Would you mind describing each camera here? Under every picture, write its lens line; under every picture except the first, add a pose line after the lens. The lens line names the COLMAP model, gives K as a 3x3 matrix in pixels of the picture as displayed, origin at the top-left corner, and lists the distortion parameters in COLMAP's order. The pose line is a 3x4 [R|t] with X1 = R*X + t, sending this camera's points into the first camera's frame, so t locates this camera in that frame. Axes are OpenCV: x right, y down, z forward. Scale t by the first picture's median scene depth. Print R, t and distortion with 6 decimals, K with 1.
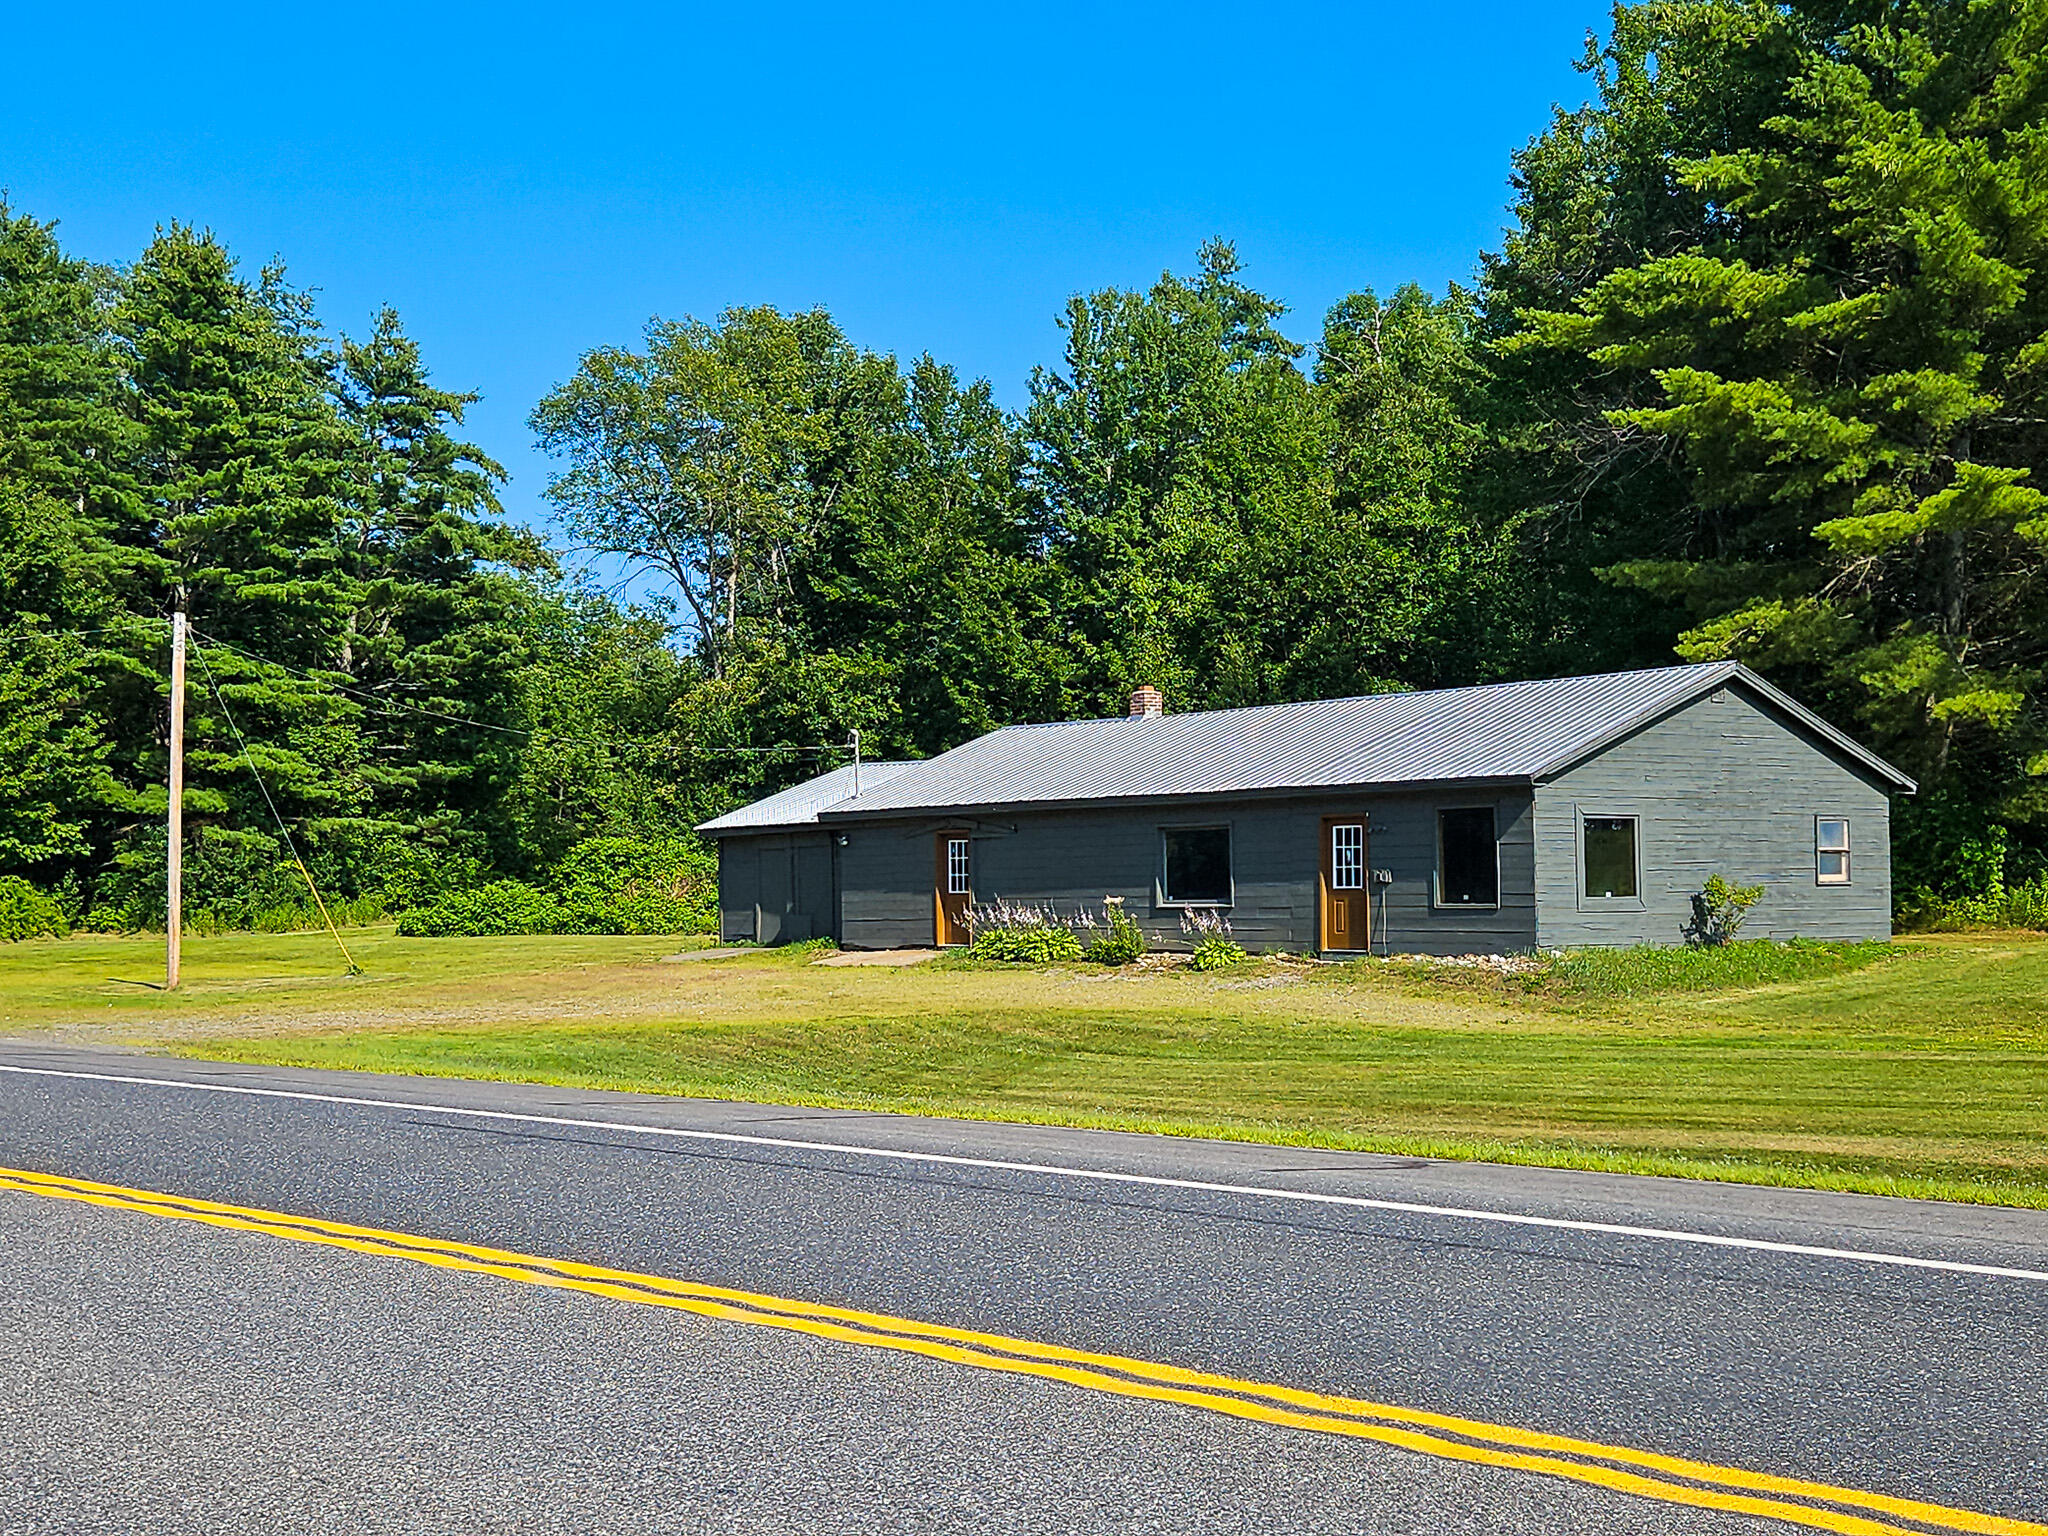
lens RADIAL K [[2680.8, 0, 1024.0], [0, 2680.8, 768.0], [0, 0, 1]] dist [0.097150, 0.003762]
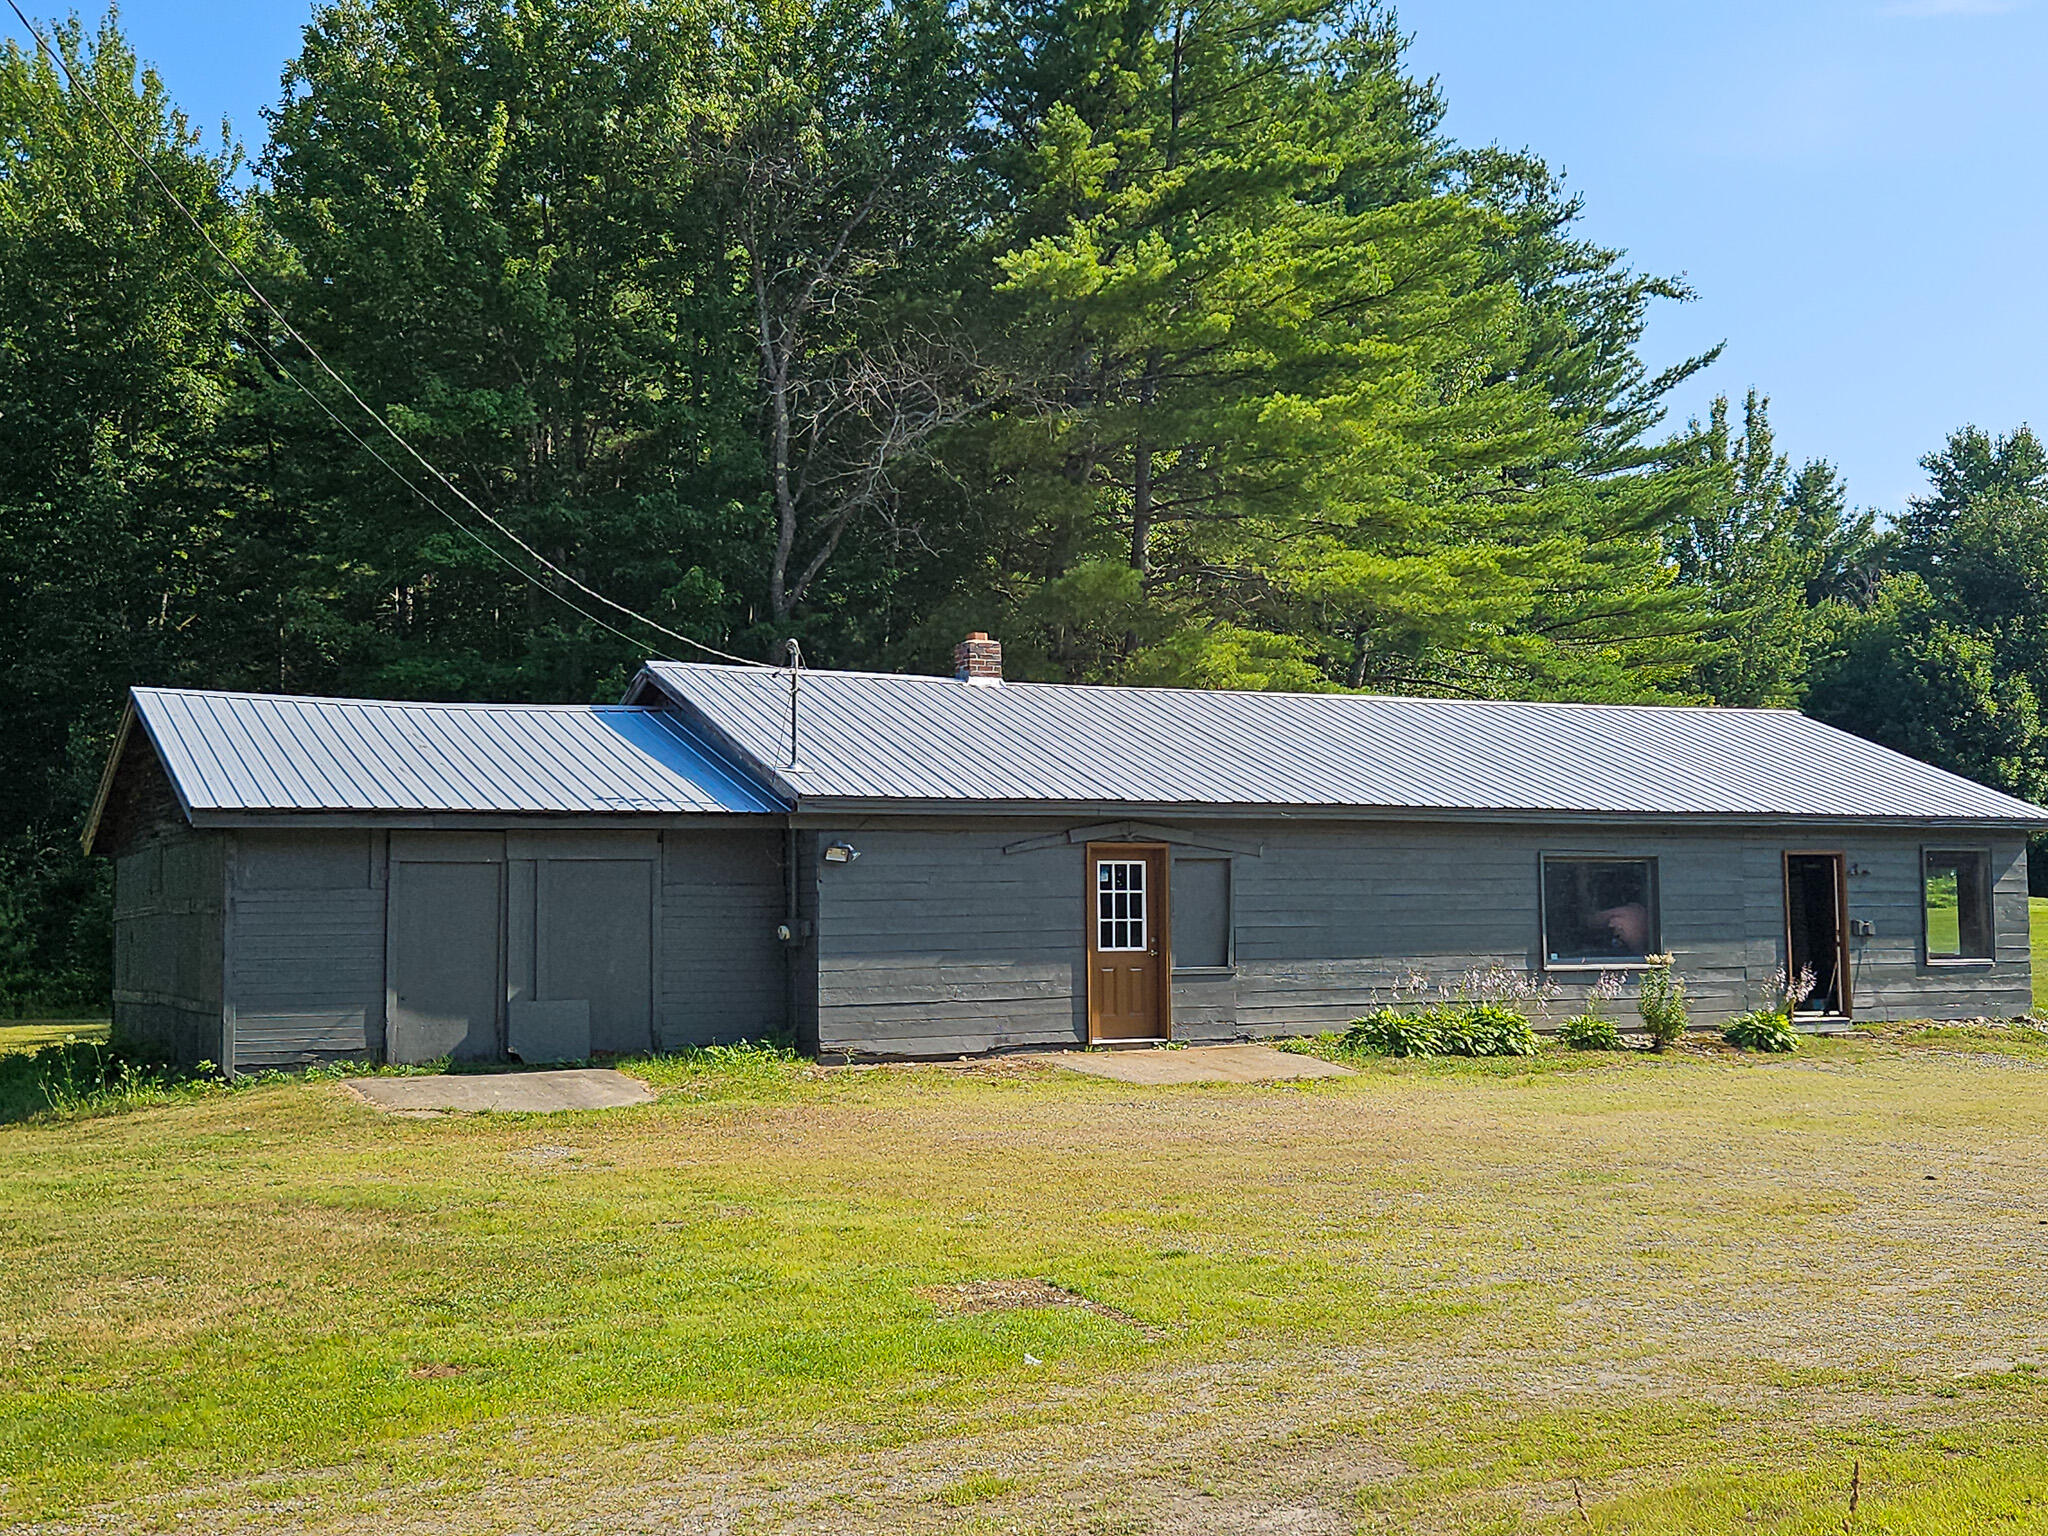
lens RADIAL K [[2446.8, 0, 1024.0], [0, 2446.8, 768.0], [0, 0, 1]] dist [0.139024, 0.018244]
pose [[0.187793, 0.075116, 0.979332, -0.540219], [-0.037694, 0.996888, -0.069234, 0.043433], [-0.981485, -0.023913, 0.190040, 0.894414]]
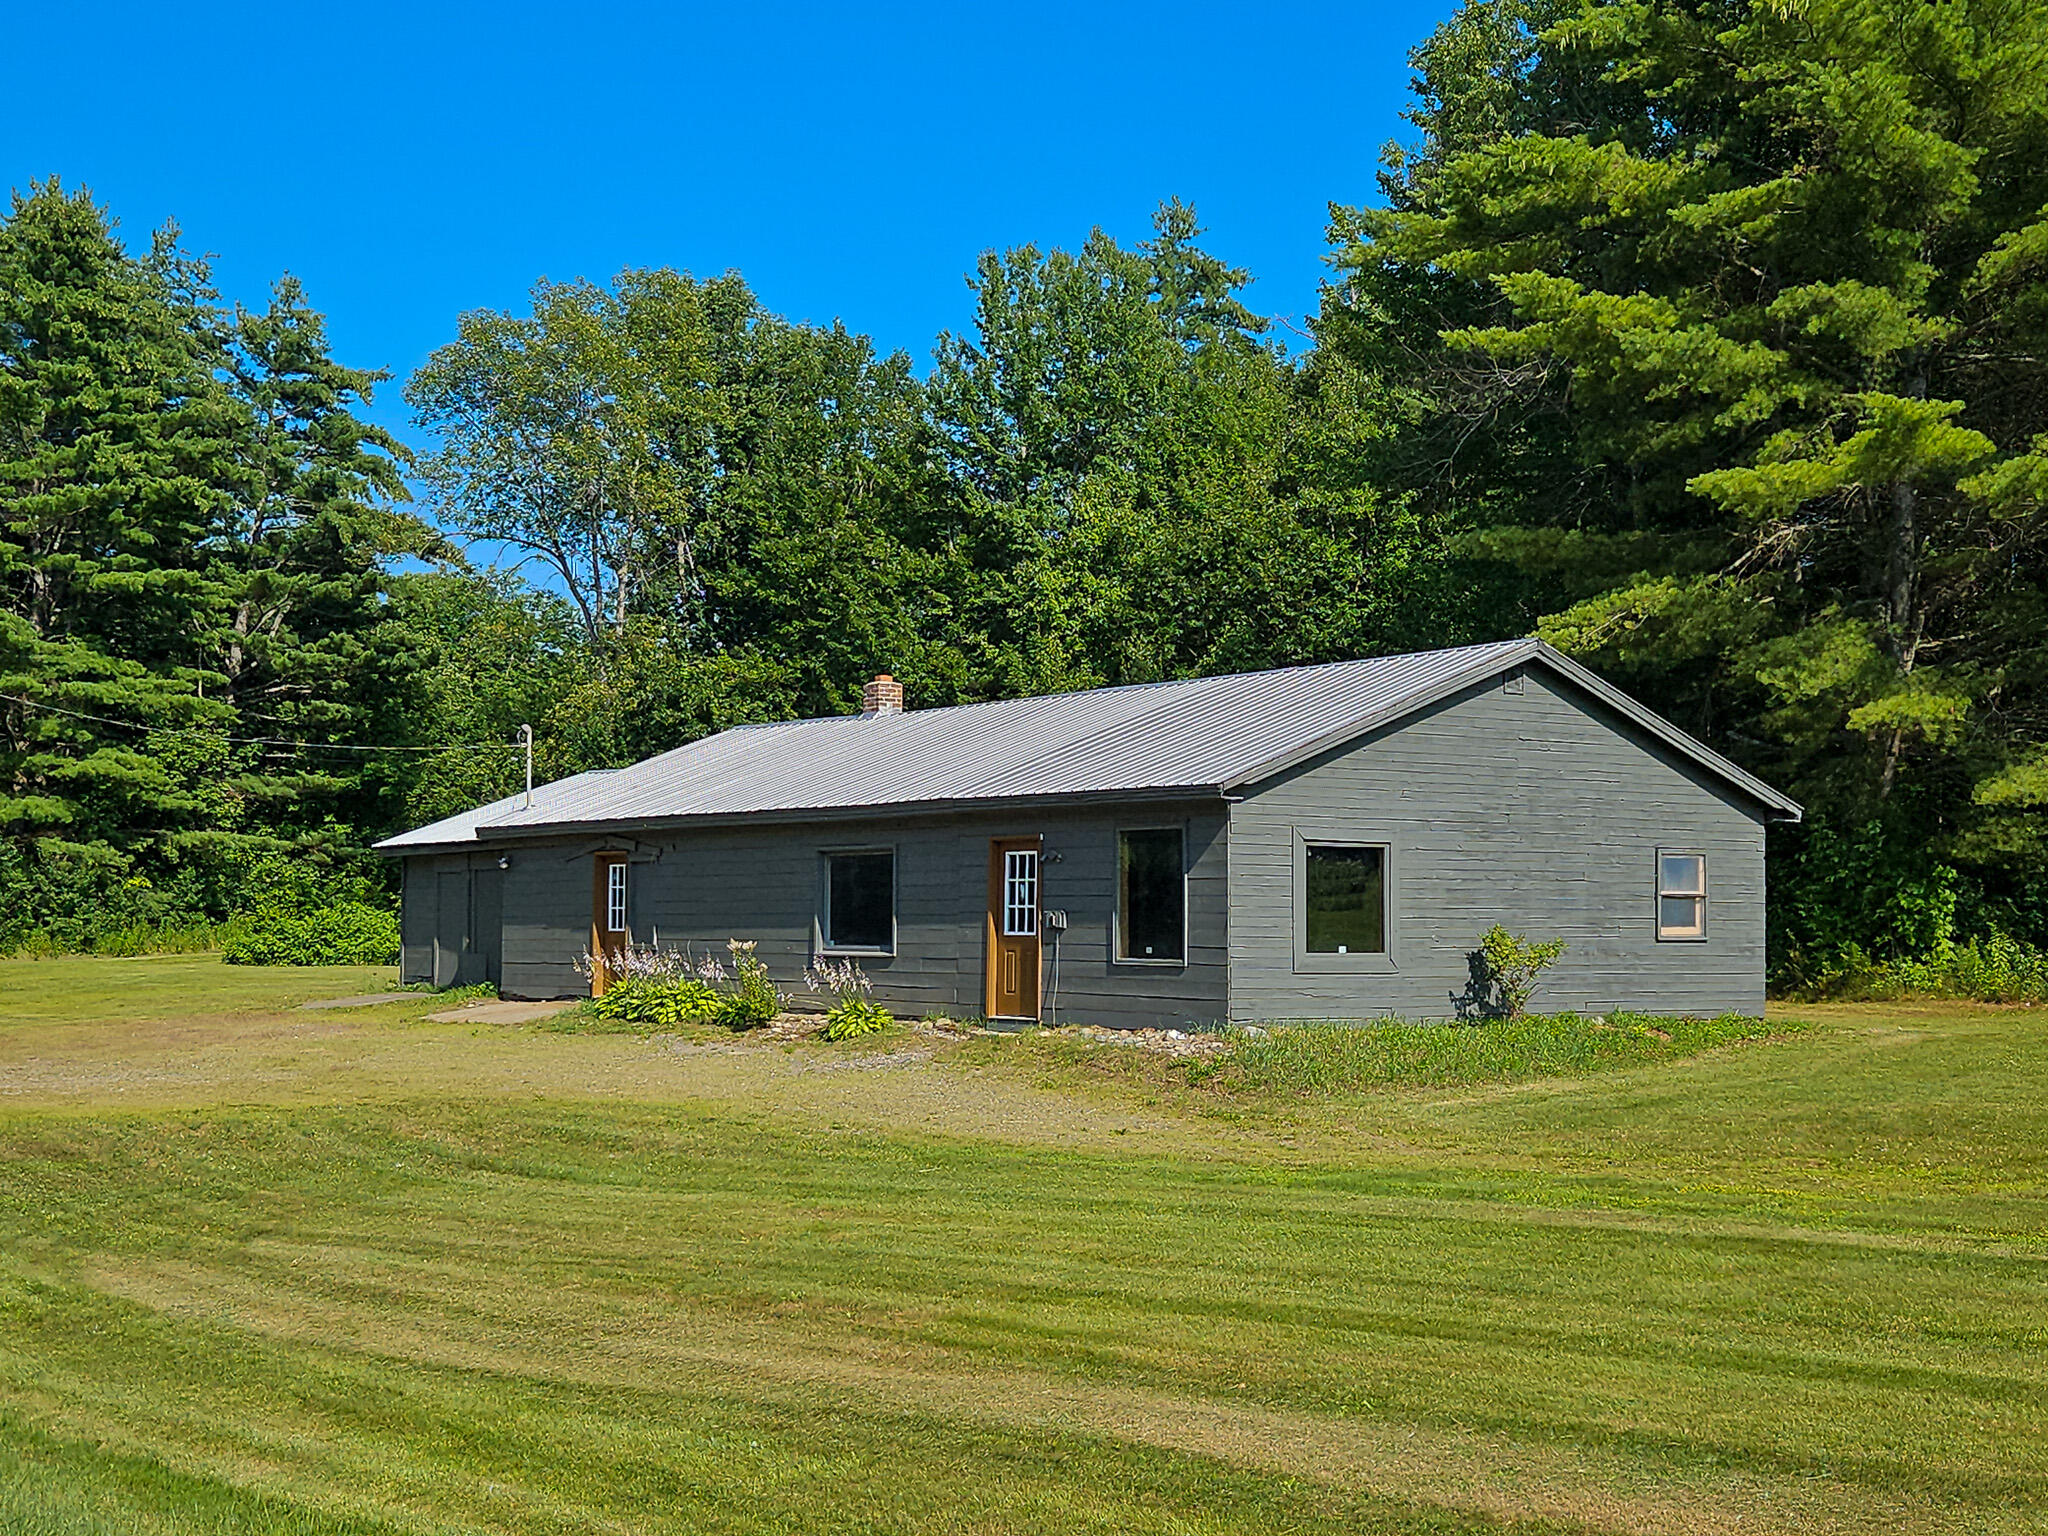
lens RADIAL K [[2680.8, 0, 1024.0], [0, 2680.8, 768.0], [0, 0, 1]] dist [0.097150, 0.003762]
pose [[0.998883, 0.014728, -0.044889, 0.126793], [-0.015200, 0.999832, -0.010200, 0.004670], [0.044731, 0.010871, 0.998940, 0.204173]]
